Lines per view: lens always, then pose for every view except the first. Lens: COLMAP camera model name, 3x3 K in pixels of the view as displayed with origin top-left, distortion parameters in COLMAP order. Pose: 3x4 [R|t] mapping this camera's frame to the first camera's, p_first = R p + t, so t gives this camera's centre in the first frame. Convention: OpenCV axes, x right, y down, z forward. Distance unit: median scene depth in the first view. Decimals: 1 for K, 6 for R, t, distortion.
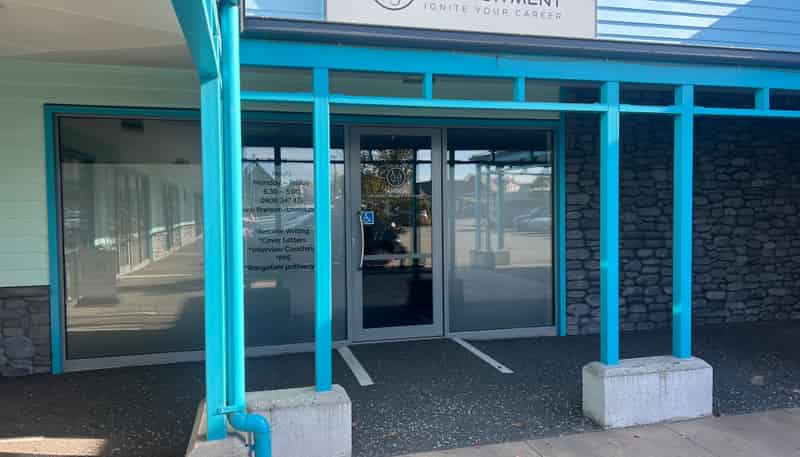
lens RADIAL K [[598.2, 0, 400.0], [0, 598.2, 228.5], [0, 0, 1]] dist [0.025528, -0.004998]
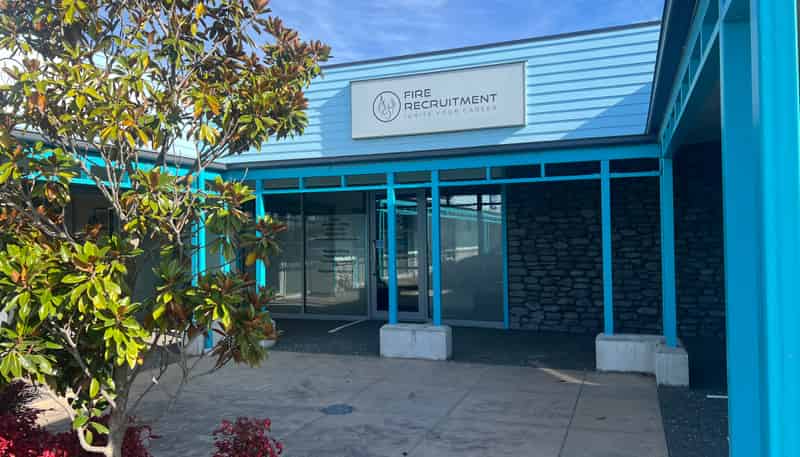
lens RADIAL K [[598.2, 0, 400.0], [0, 598.2, 228.5], [0, 0, 1]] dist [0.025528, -0.004998]
pose [[0.796625, -0.006866, -0.604435, 0.897612], [-0.019678, 0.999111, -0.037283, 0.000121], [0.604153, 0.041595, 0.795782, -0.279722]]
